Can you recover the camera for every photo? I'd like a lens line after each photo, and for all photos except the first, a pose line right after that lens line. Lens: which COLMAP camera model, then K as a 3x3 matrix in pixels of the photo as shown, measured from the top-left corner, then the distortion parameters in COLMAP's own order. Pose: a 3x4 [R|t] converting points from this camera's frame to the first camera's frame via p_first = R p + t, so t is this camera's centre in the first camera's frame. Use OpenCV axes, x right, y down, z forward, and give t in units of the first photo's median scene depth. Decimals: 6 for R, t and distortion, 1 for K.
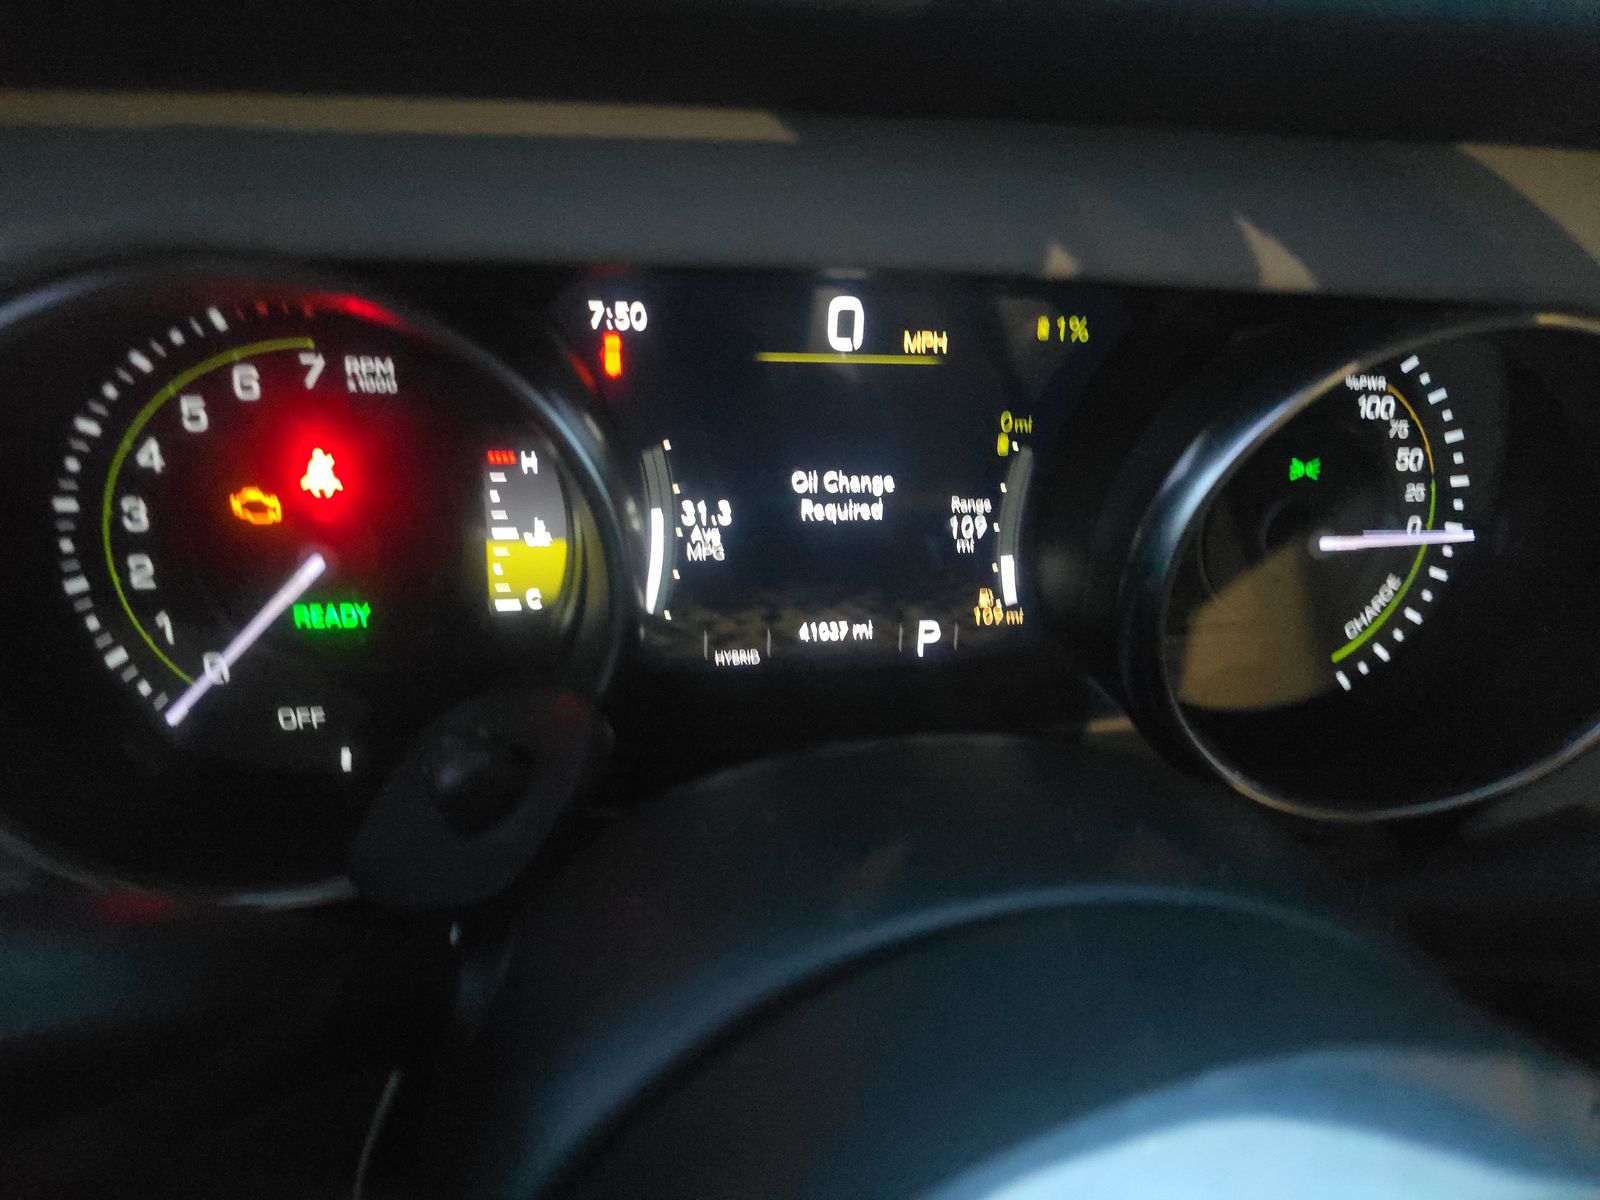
lens RADIAL K [[1085.6, 0, 800.0], [0, 1085.6, 600.0], [0, 0, 1]] dist [0.013452, -0.025849]
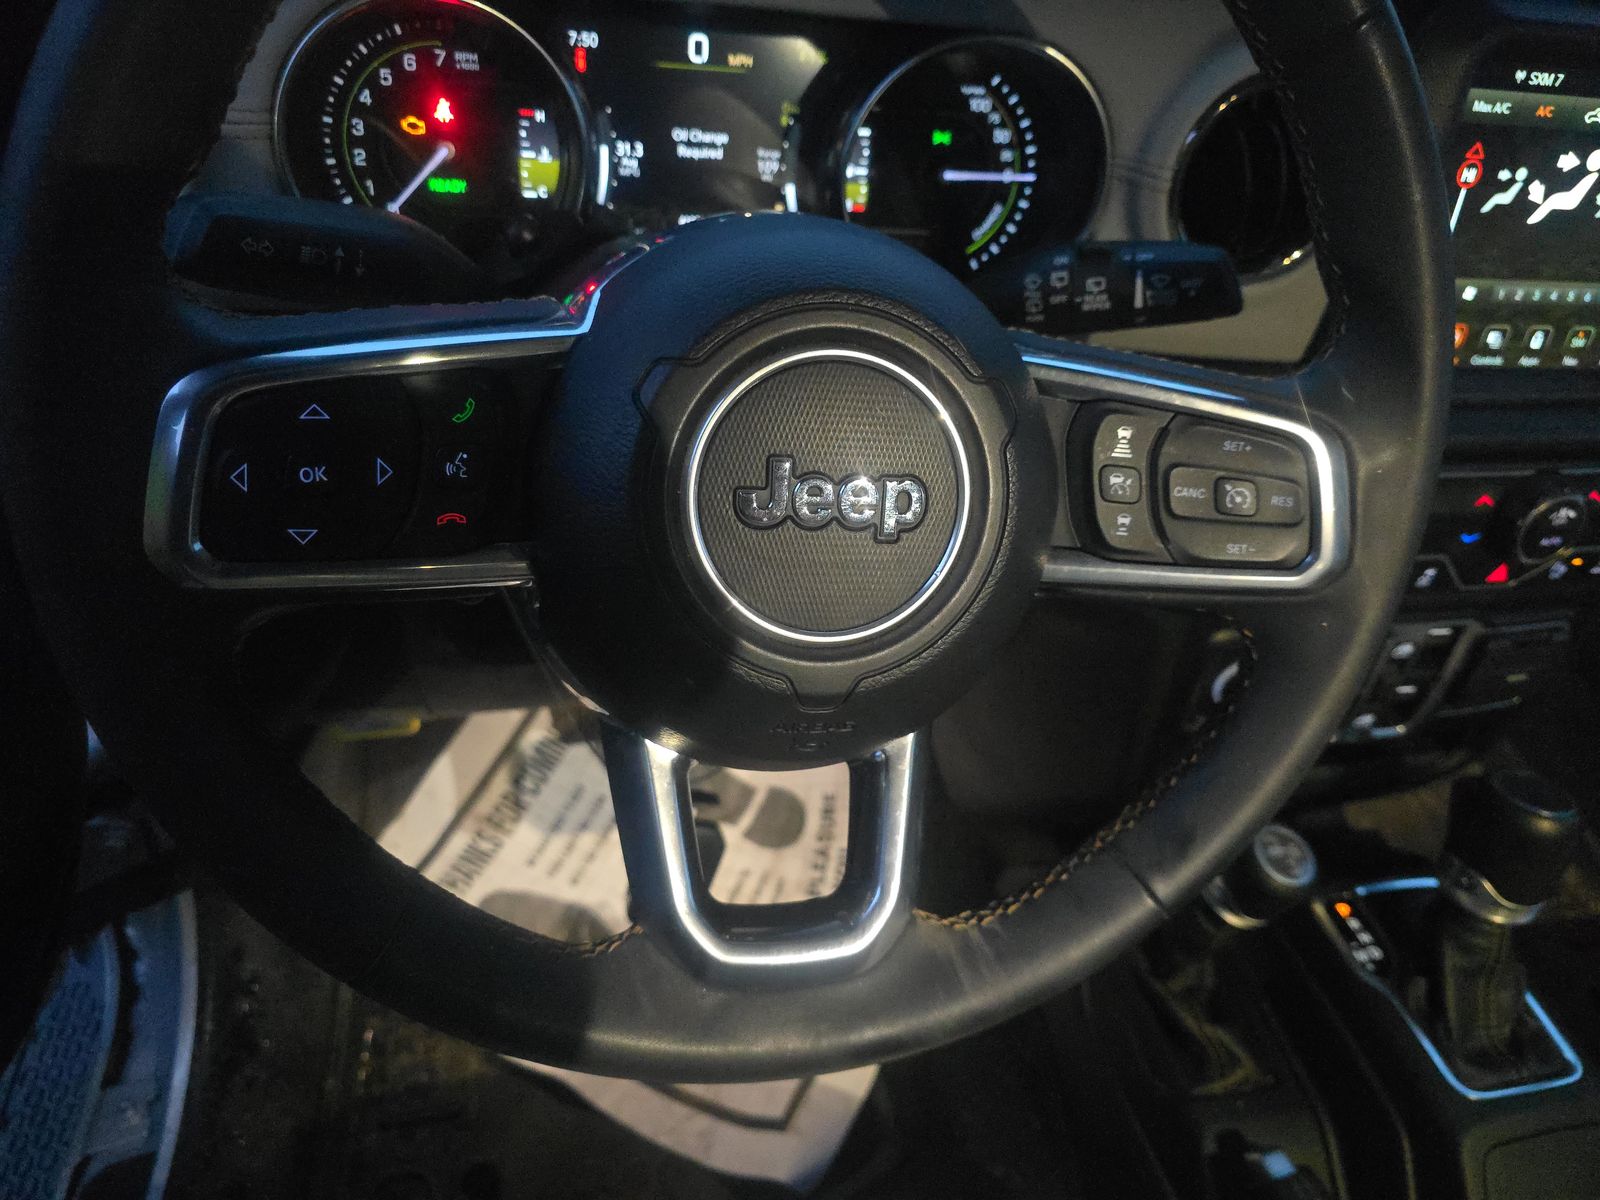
lens RADIAL K [[1085.6, 0, 800.0], [0, 1085.6, 600.0], [0, 0, 1]] dist [0.013452, -0.025849]
pose [[0.999668, 0.007526, 0.024641, 0.185720], [-0.010434, 0.992706, 0.120106, 0.506442], [-0.023557, -0.120323, 0.992455, -1.097674]]
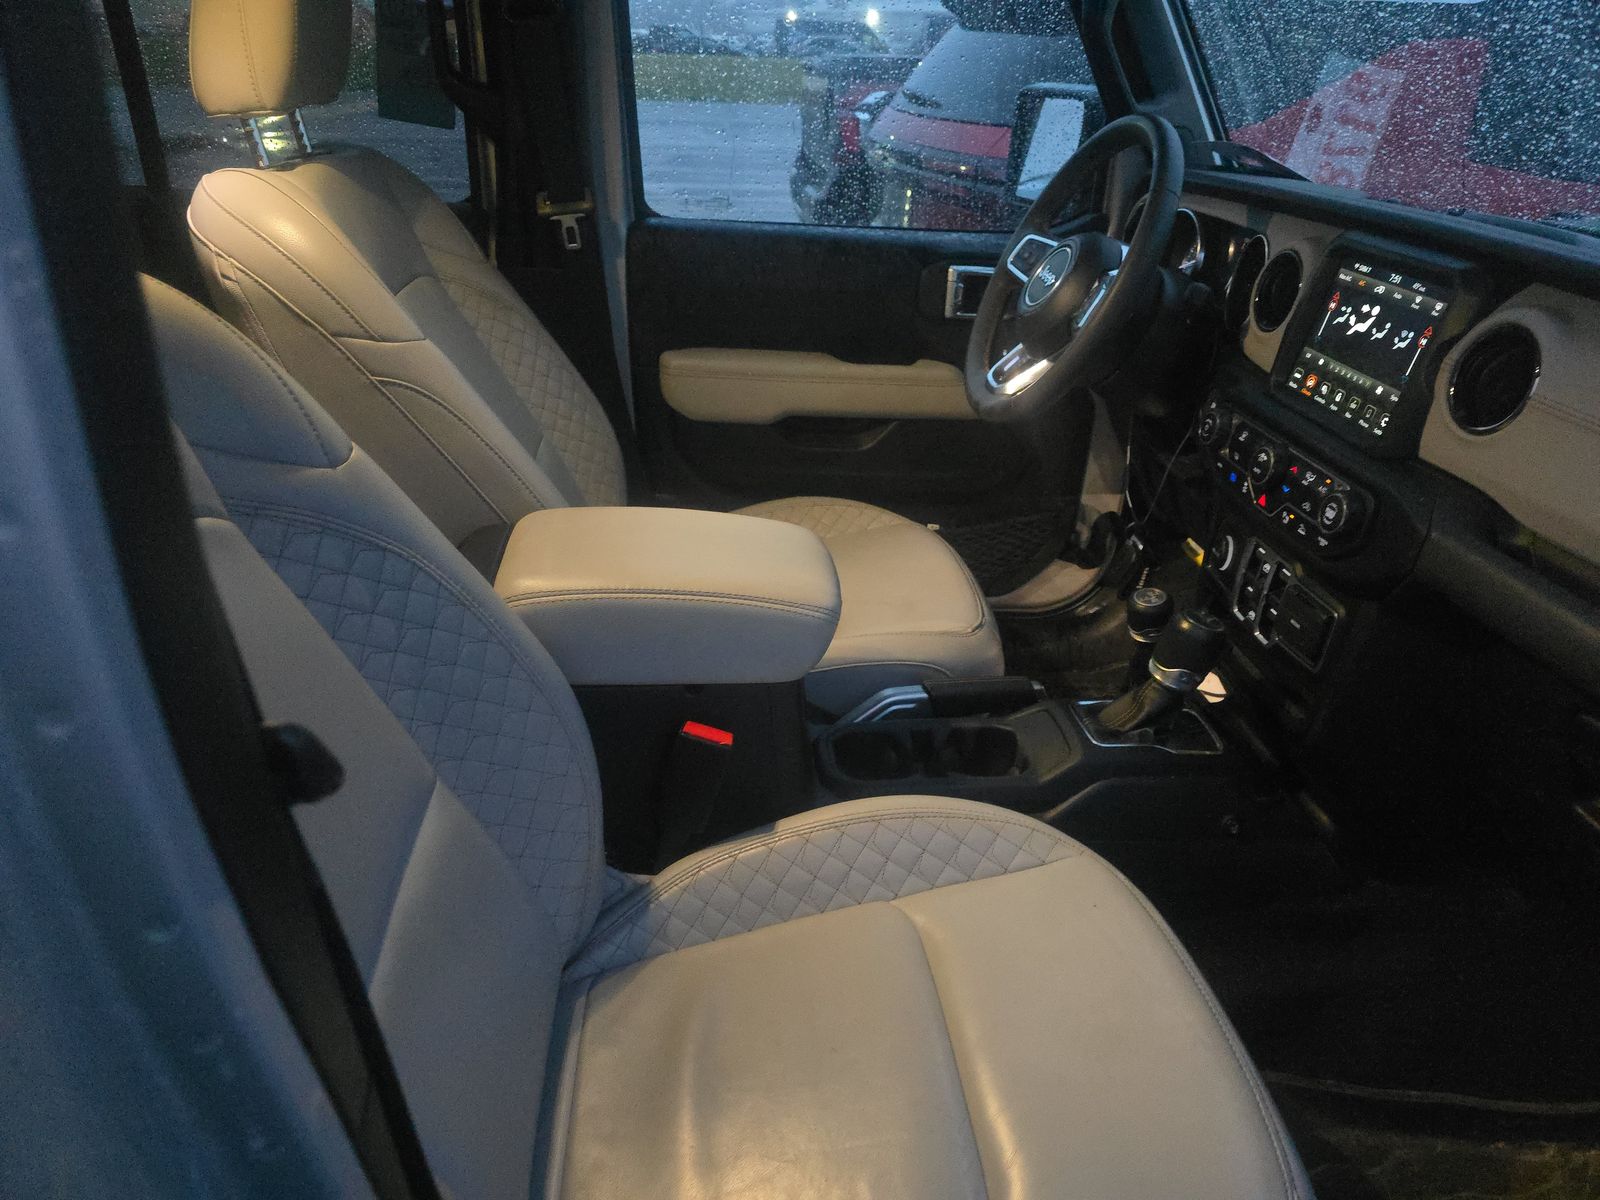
lens RADIAL K [[1085.6, 0, 800.0], [0, 1085.6, 600.0], [0, 0, 1]] dist [0.013452, -0.025849]
pose [[-0.075105, 0.365232, -0.927882, 6.299774], [-0.592052, 0.732416, 0.336215, 0.638628], [0.802392, 0.574606, 0.161228, -0.826010]]
